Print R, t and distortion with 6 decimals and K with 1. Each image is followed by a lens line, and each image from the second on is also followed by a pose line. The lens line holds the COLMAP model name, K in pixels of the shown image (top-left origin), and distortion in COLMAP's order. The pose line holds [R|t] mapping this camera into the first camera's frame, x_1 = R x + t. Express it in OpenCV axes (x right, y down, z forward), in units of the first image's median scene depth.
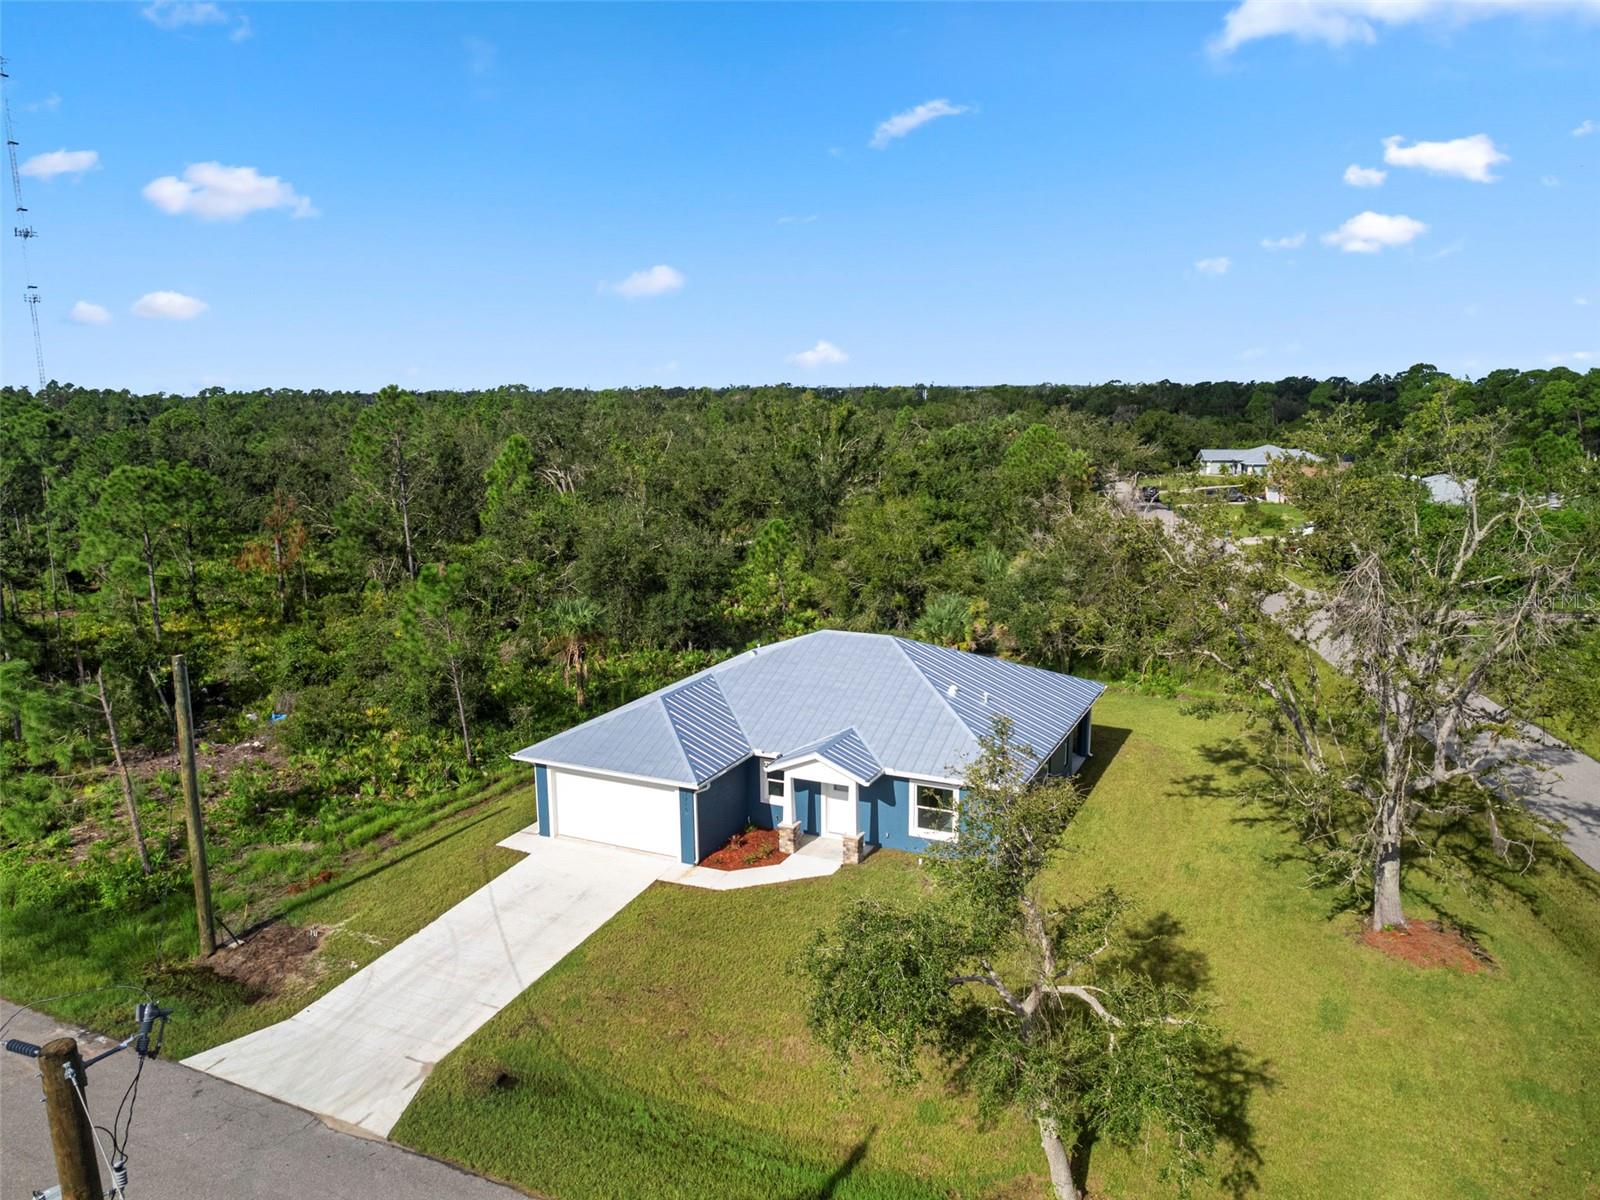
lens RADIAL K [[1162.5, 0, 800.0], [0, 1162.5, 600.0], [0, 0, 1]] dist [-0.073707, 0.061283]
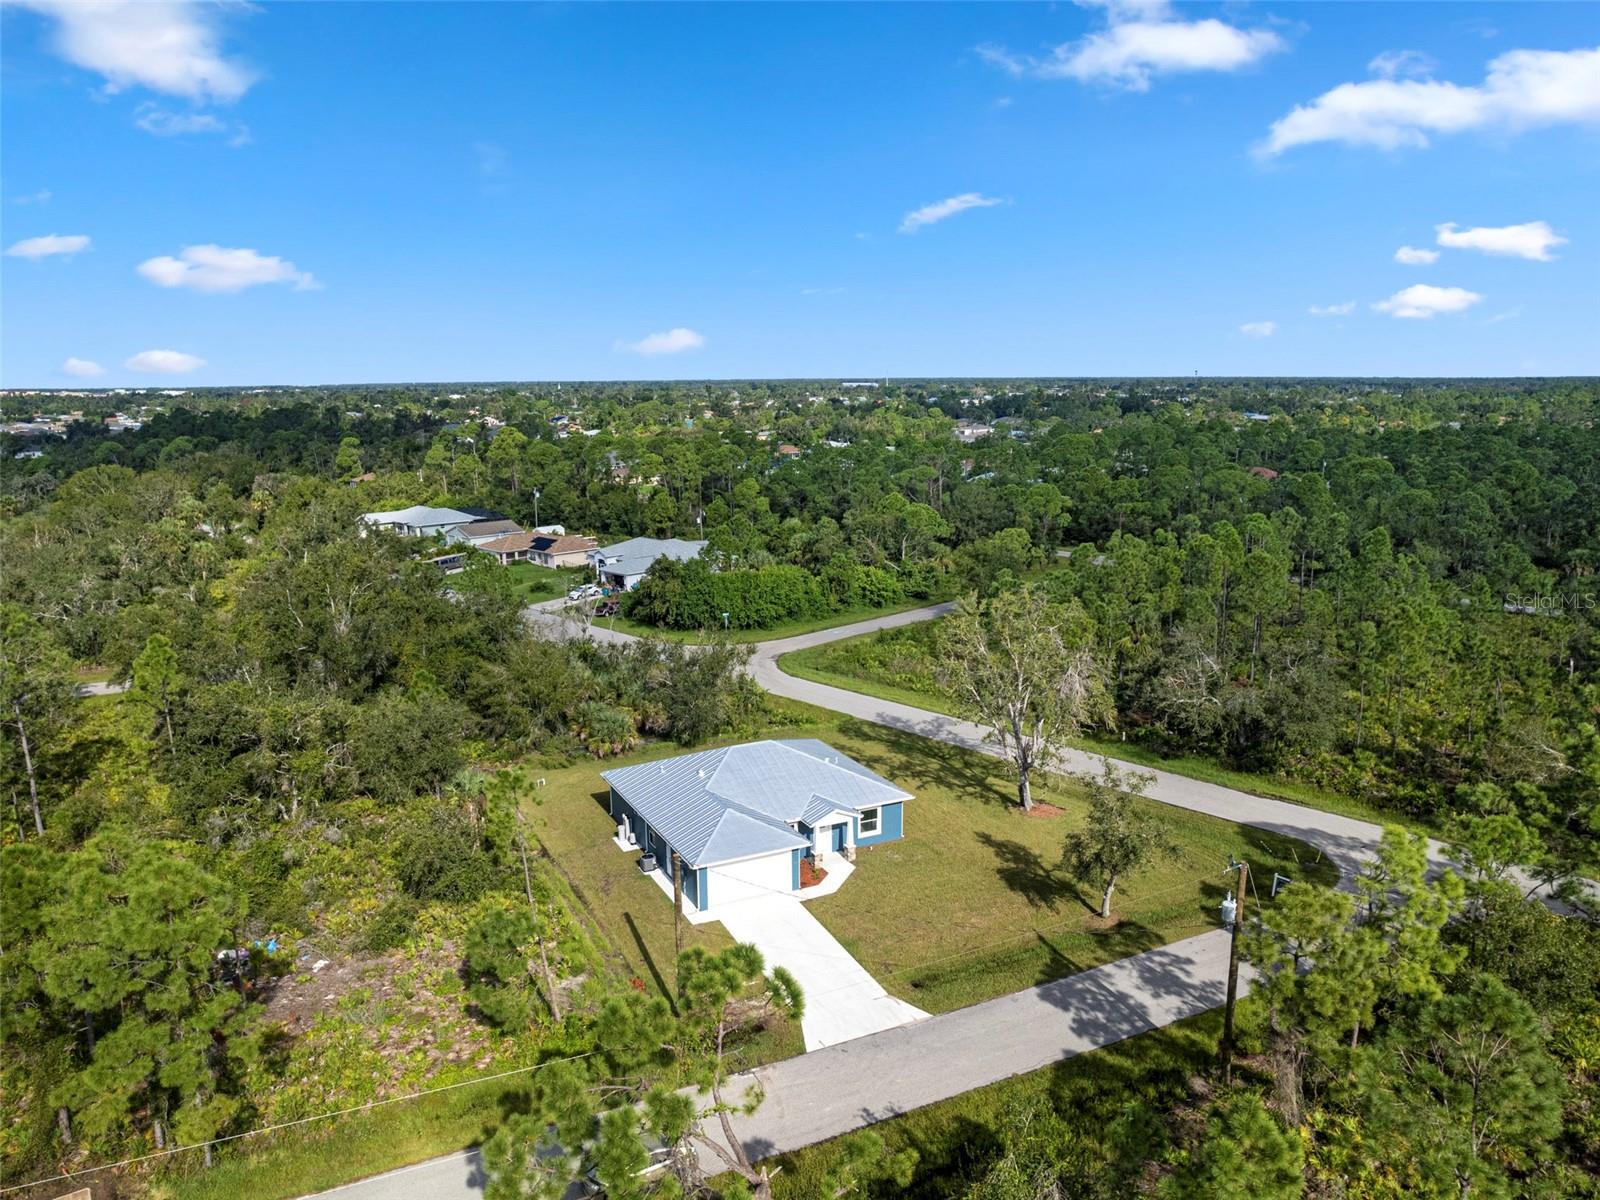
lens RADIAL K [[1179.0, 0, 800.0], [0, 1179.0, 600.0], [0, 0, 1]] dist [-0.066587, -0.000985]
pose [[0.616524, -0.144294, 0.774001, -1.394682], [0.144421, 0.987109, 0.068986, -0.330105], [-0.773978, 0.069251, 0.629415, -0.172694]]
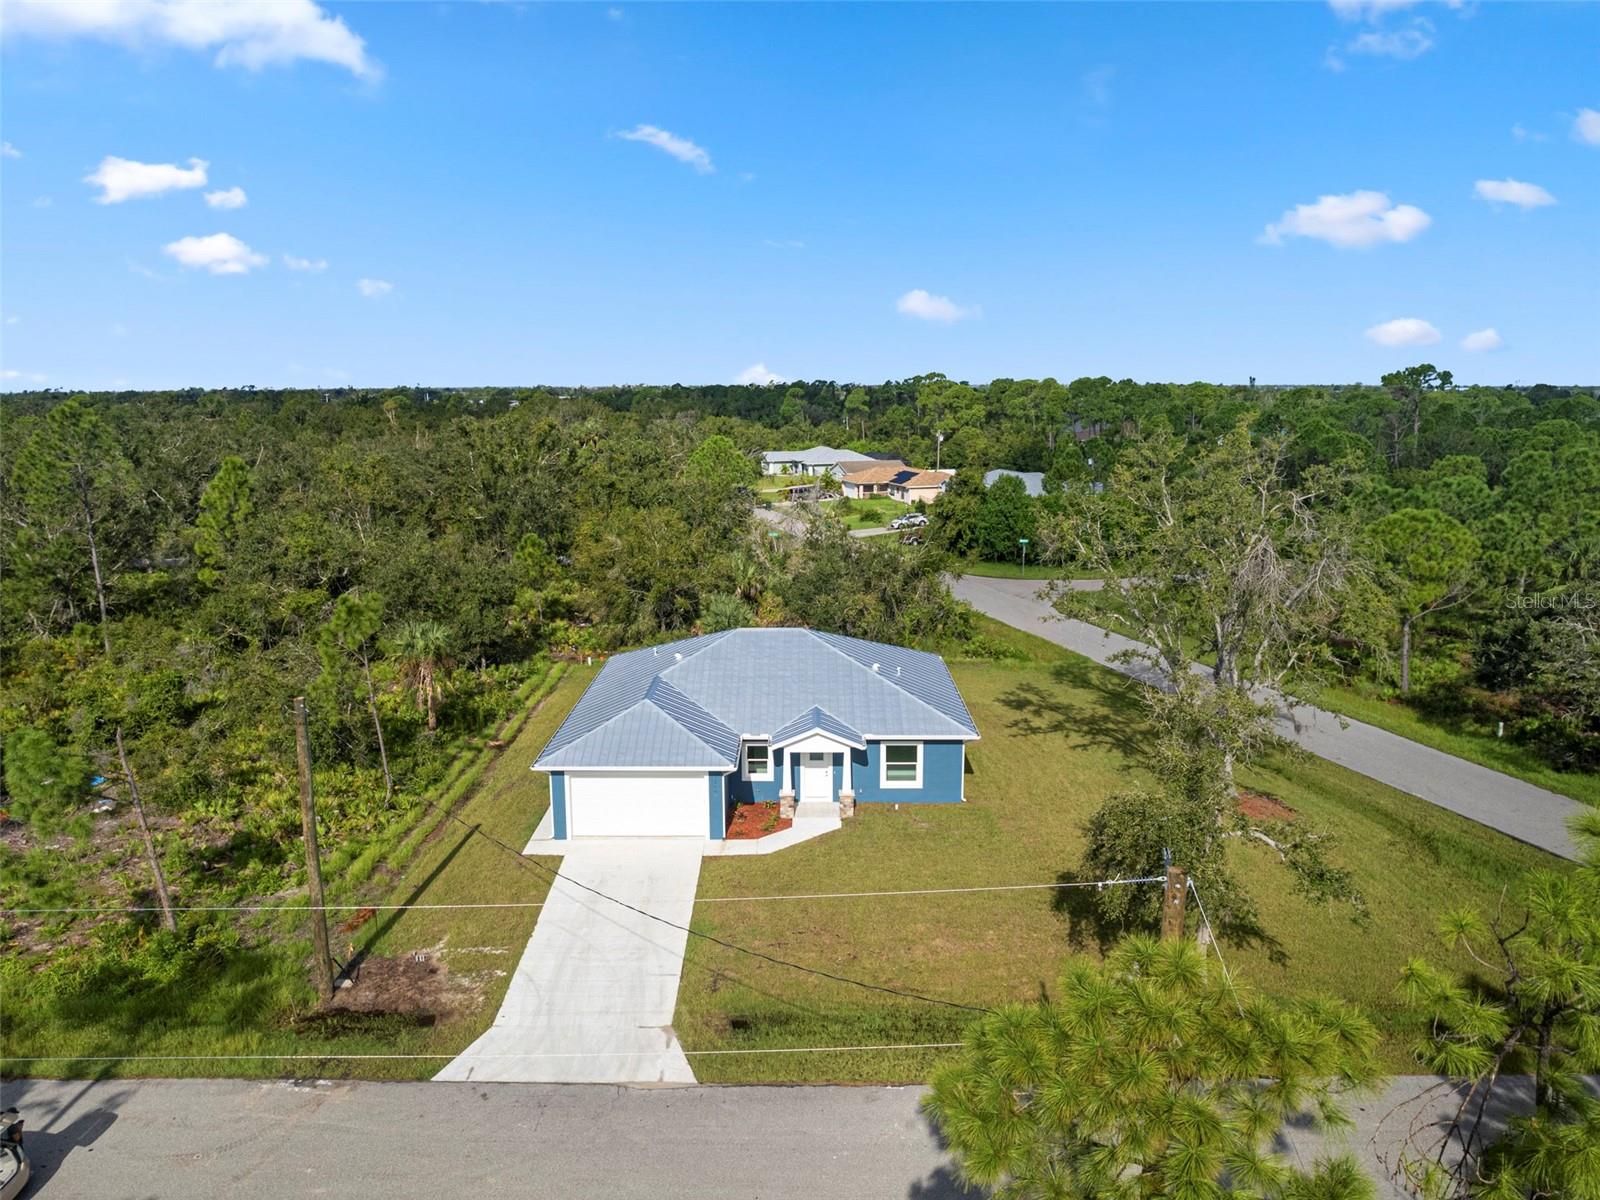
lens RADIAL K [[1179.0, 0, 800.0], [0, 1179.0, 600.0], [0, 0, 1]] dist [-0.066587, -0.000985]
pose [[0.904735, -0.071597, 0.419916, -0.473109], [0.073469, 0.997228, 0.011737, -0.011898], [-0.419592, 0.020232, 0.907487, -0.074596]]
